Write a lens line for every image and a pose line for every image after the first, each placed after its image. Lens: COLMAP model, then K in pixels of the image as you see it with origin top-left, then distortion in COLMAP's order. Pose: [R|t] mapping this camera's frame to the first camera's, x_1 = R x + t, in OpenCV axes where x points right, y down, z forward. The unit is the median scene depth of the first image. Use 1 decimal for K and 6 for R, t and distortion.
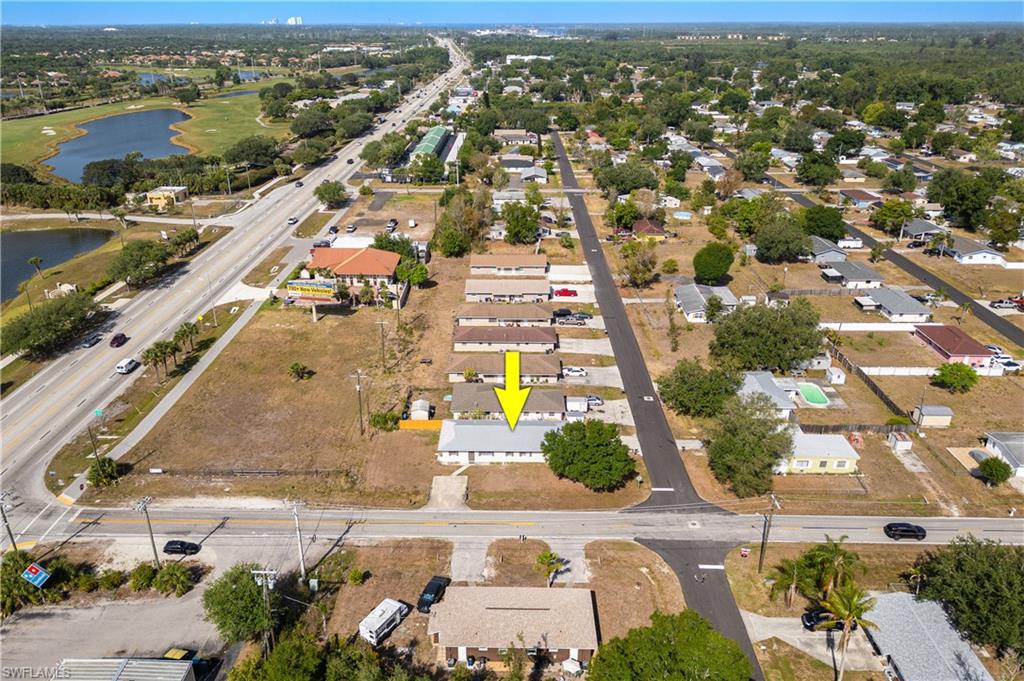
lens RADIAL K [[757.1, 0, 490.1], [0, 757.1, 358.6], [0, 0, 1]] dist [0.061969, -0.103430]
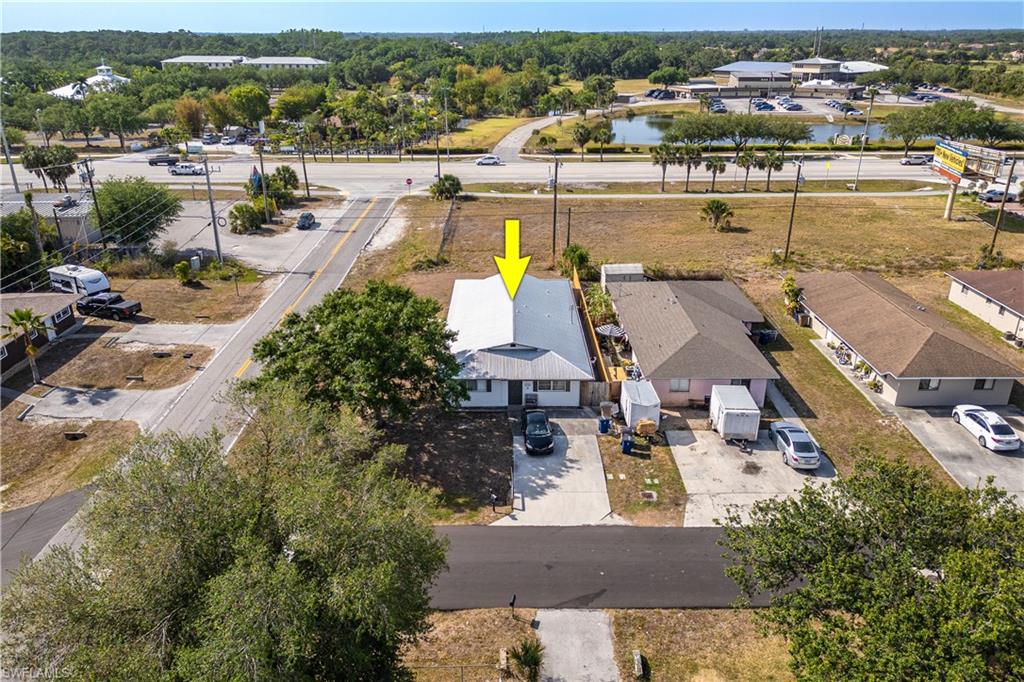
lens RADIAL K [[738.3, 0, 514.6], [0, 738.3, 343.7], [0, 0, 1]] dist [0.048314, -0.061539]
pose [[0.038092, 0.389533, -0.920225, 0.341716], [-0.399395, 0.850074, 0.343305, -0.035496], [0.915987, 0.354456, 0.187959, 0.690658]]
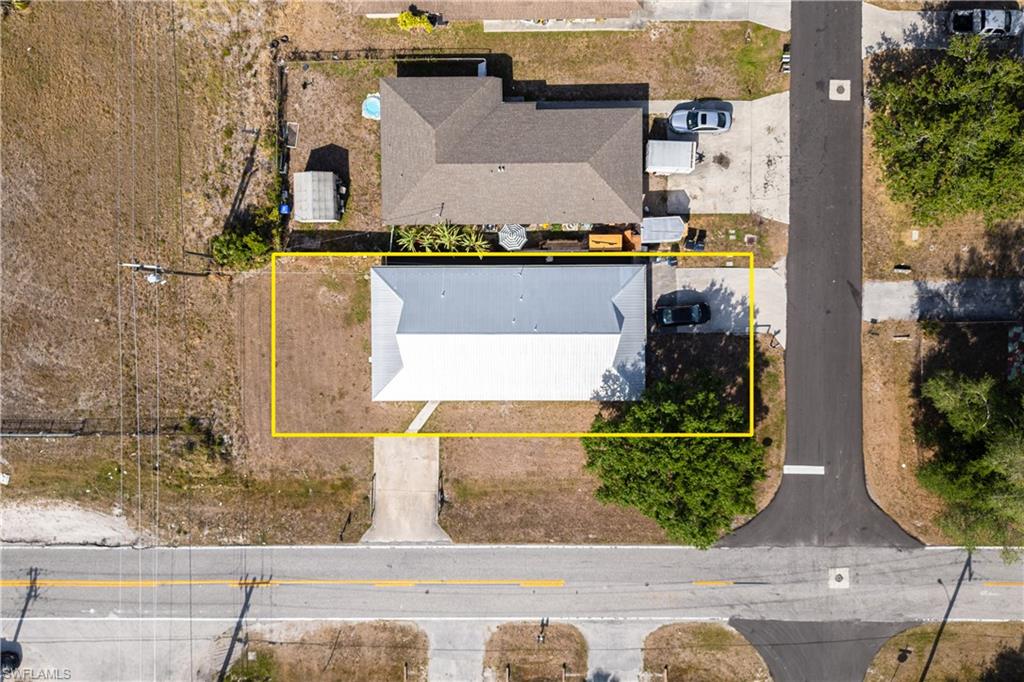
lens RADIAL K [[743.4, 0, 508.1], [0, 743.4, 339.1], [0, 0, 1]] dist [0.053988, -0.085131]
pose [[0.999307, -0.032694, -0.017806, 0.021211], [0.029251, 0.393638, 0.918800, -0.245702], [-0.023030, -0.918684, 0.394321, 0.610343]]
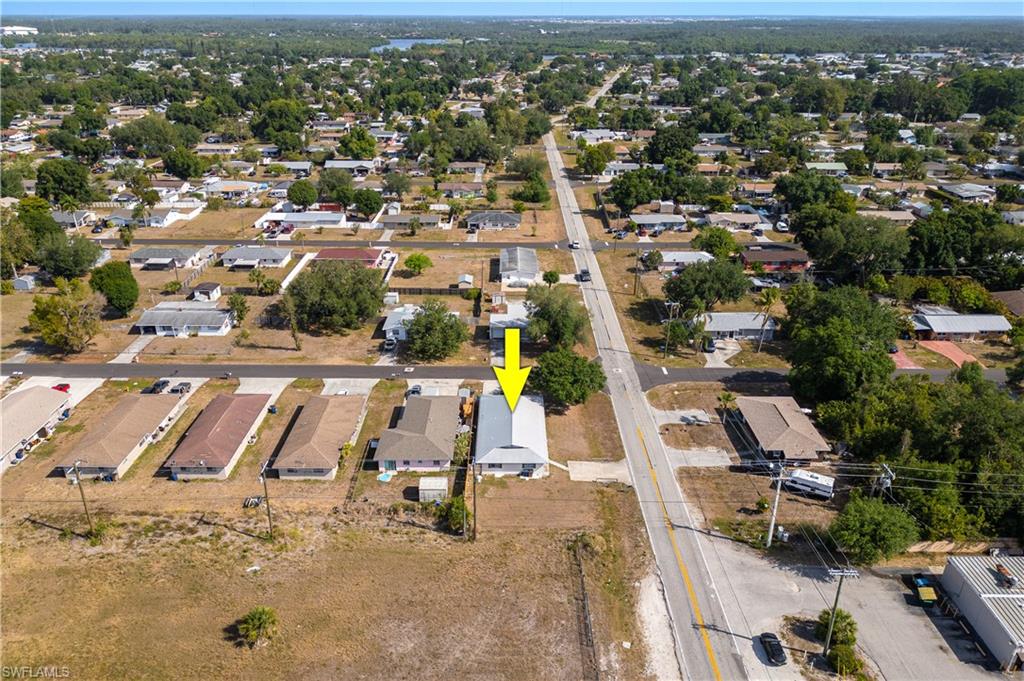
lens RADIAL K [[774.3, 0, 507.8], [0, 774.3, 340.8], [0, 0, 1]] dist [0.046028, -0.103426]
pose [[-0.026717, -0.382037, 0.923761, -0.626693], [0.396231, 0.844351, 0.360656, -0.256243], [-0.917762, 0.375658, 0.128816, 0.631794]]
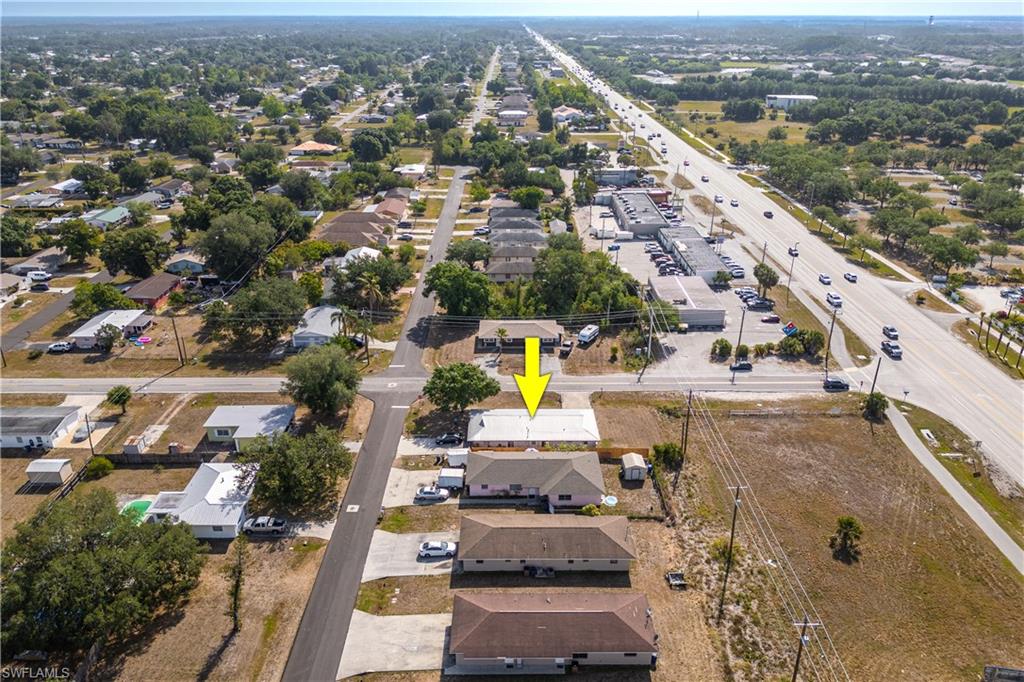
lens RADIAL K [[743.4, 0, 508.1], [0, 743.4, 339.1], [0, 0, 1]] dist [0.053988, -0.085131]
pose [[-0.999414, 0.017943, -0.029145, 0.060398], [-0.009036, 0.683002, 0.730360, -0.534058], [0.033011, 0.730196, -0.682440, 1.203213]]
